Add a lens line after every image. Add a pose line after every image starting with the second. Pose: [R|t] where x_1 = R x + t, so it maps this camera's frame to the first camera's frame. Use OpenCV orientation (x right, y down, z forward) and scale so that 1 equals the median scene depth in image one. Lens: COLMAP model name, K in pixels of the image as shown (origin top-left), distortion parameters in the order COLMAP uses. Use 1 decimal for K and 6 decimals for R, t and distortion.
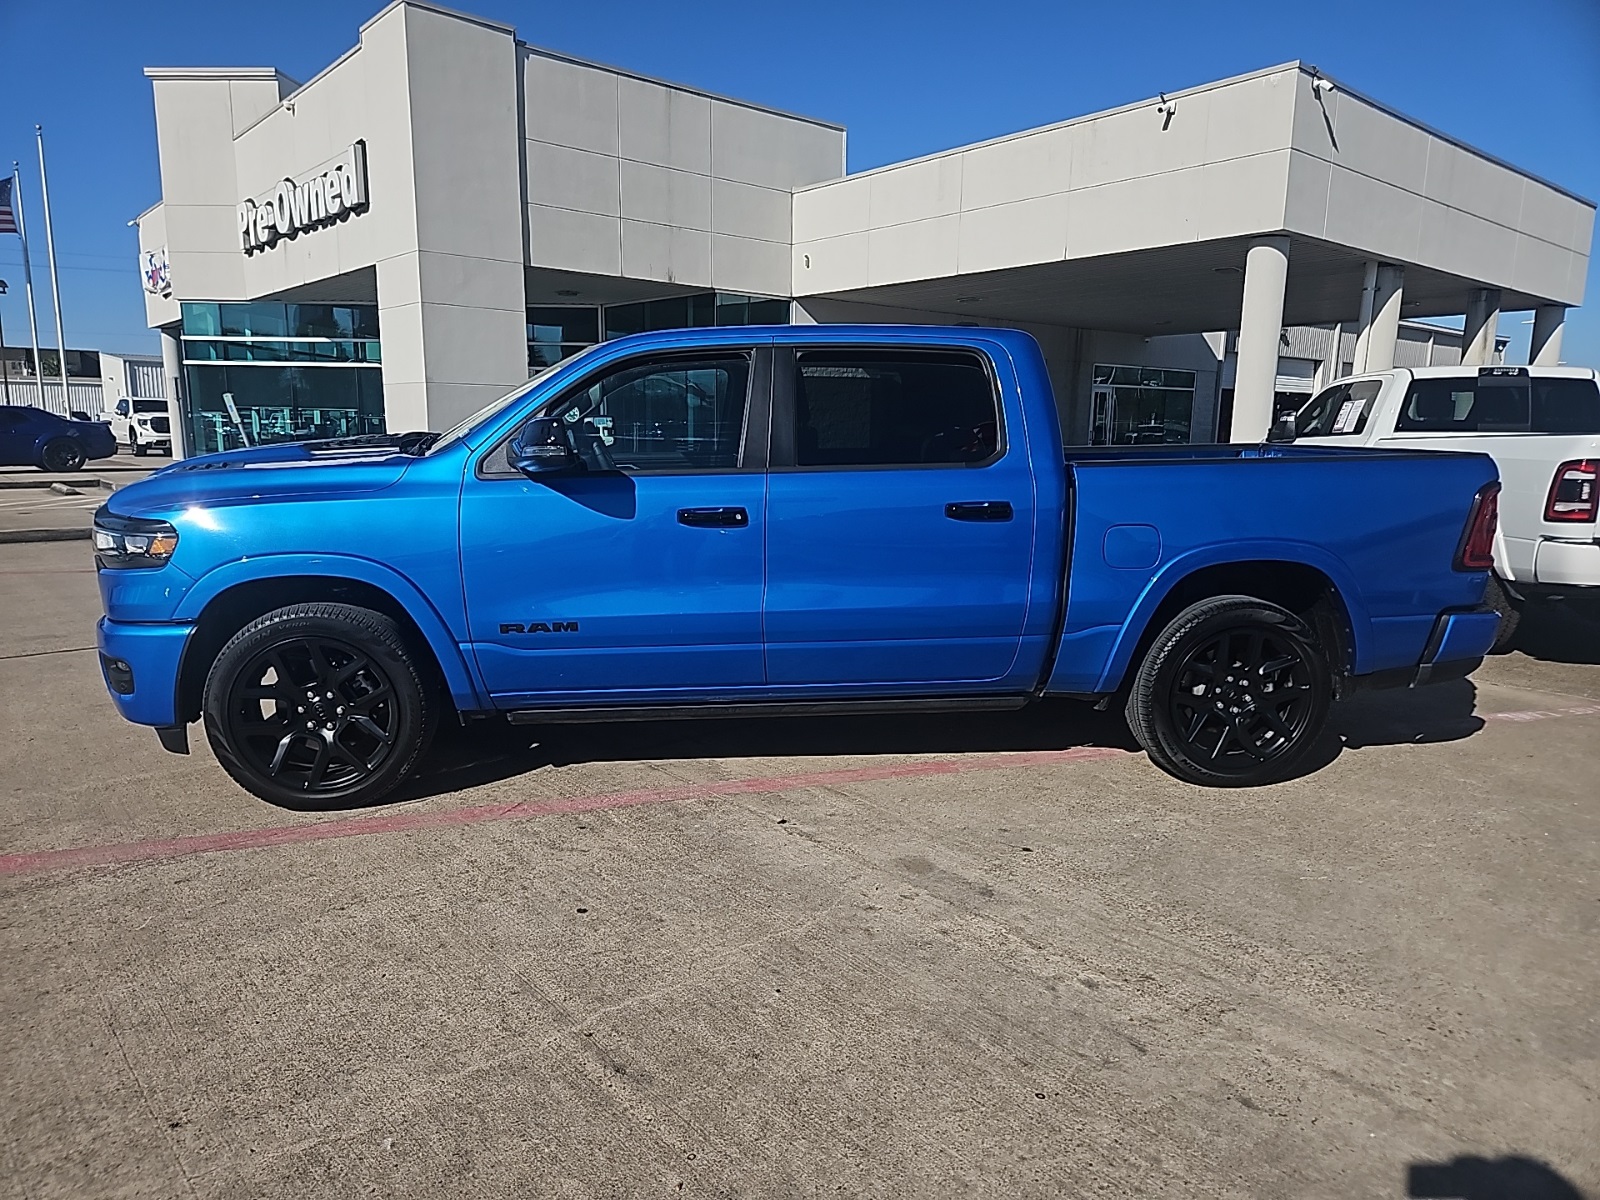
lens RADIAL K [[1108.7, 0, 800.0], [0, 1108.7, 600.0], [0, 0, 1]] dist [0.036933, -0.000679]
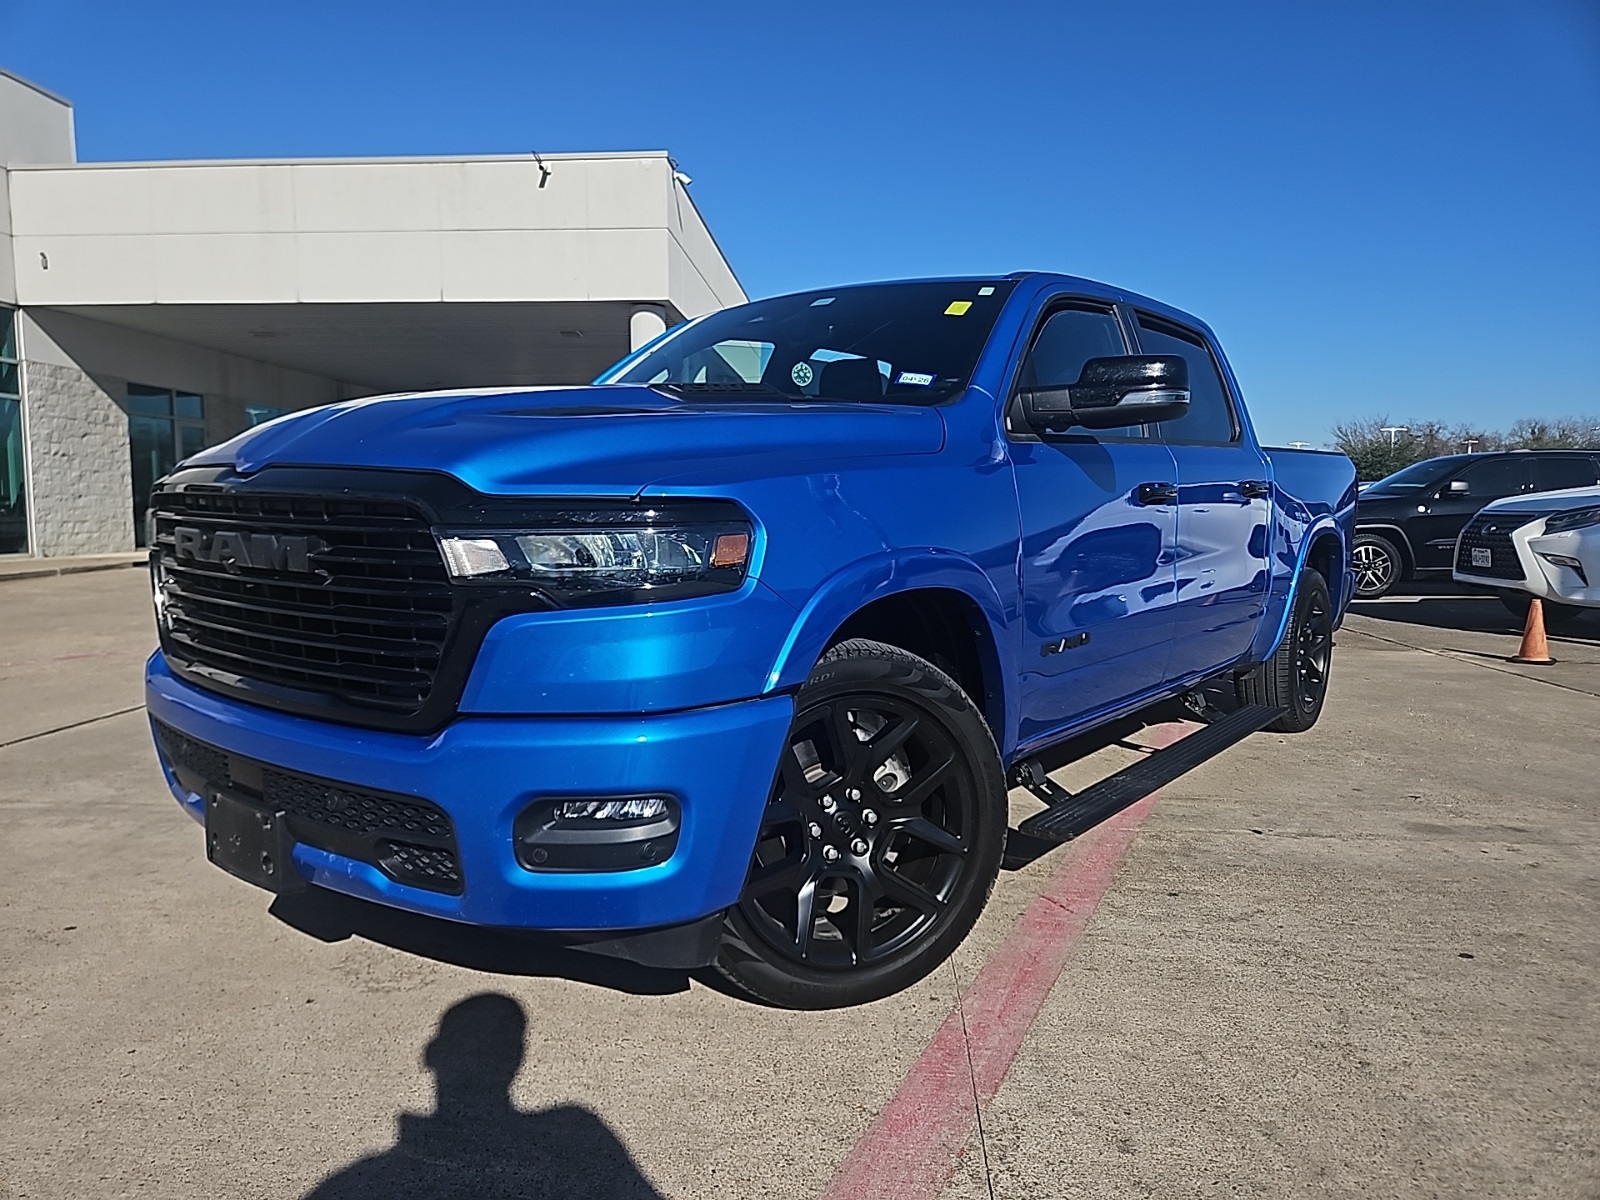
lens RADIAL K [[1107.3, 0, 800.0], [0, 1107.3, 600.0], [0, 0, 1]] dist [0.010413, -0.006789]
pose [[0.714568, -0.055038, 0.697397, -0.285852], [0.101658, 0.994488, -0.025677, -0.001917], [-0.692140, 0.089244, 0.716224, 0.200348]]
